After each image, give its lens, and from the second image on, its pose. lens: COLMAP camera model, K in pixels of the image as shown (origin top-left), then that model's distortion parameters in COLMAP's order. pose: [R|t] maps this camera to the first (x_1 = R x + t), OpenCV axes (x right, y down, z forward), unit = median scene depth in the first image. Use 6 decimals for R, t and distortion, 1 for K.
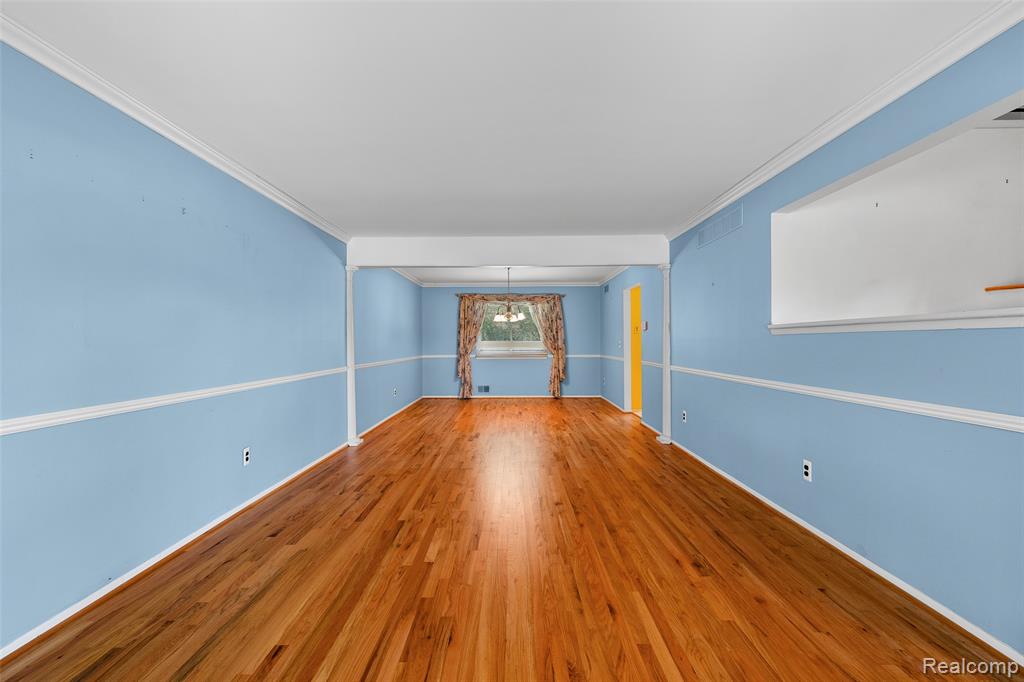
lens RADIAL K [[408.0, 0, 510.8], [0, 408.0, 340.3], [0, 0, 1]] dist [-0.000381, 0.000163]
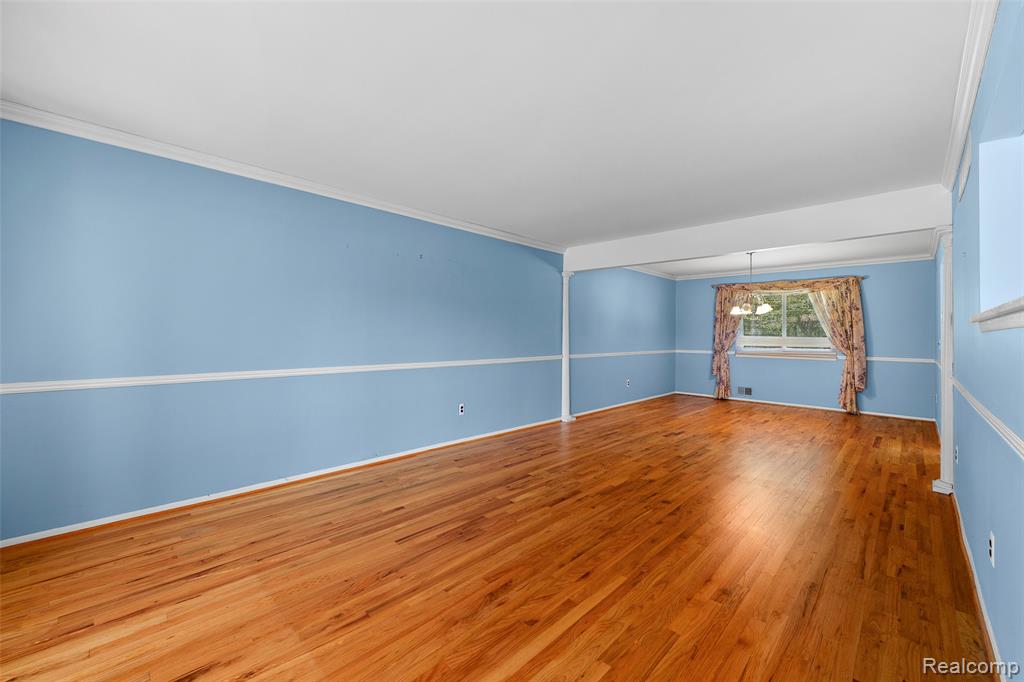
lens RADIAL K [[408.0, 0, 505.5], [0, 408.0, 331.1], [0, 0, 1]] dist [-0.000381, 0.000163]
pose [[0.719325, 0.007121, -0.694637, 0.178001], [-0.011528, 0.999932, -0.001686, -0.002344], [0.694578, 0.009221, 0.719358, 0.005877]]
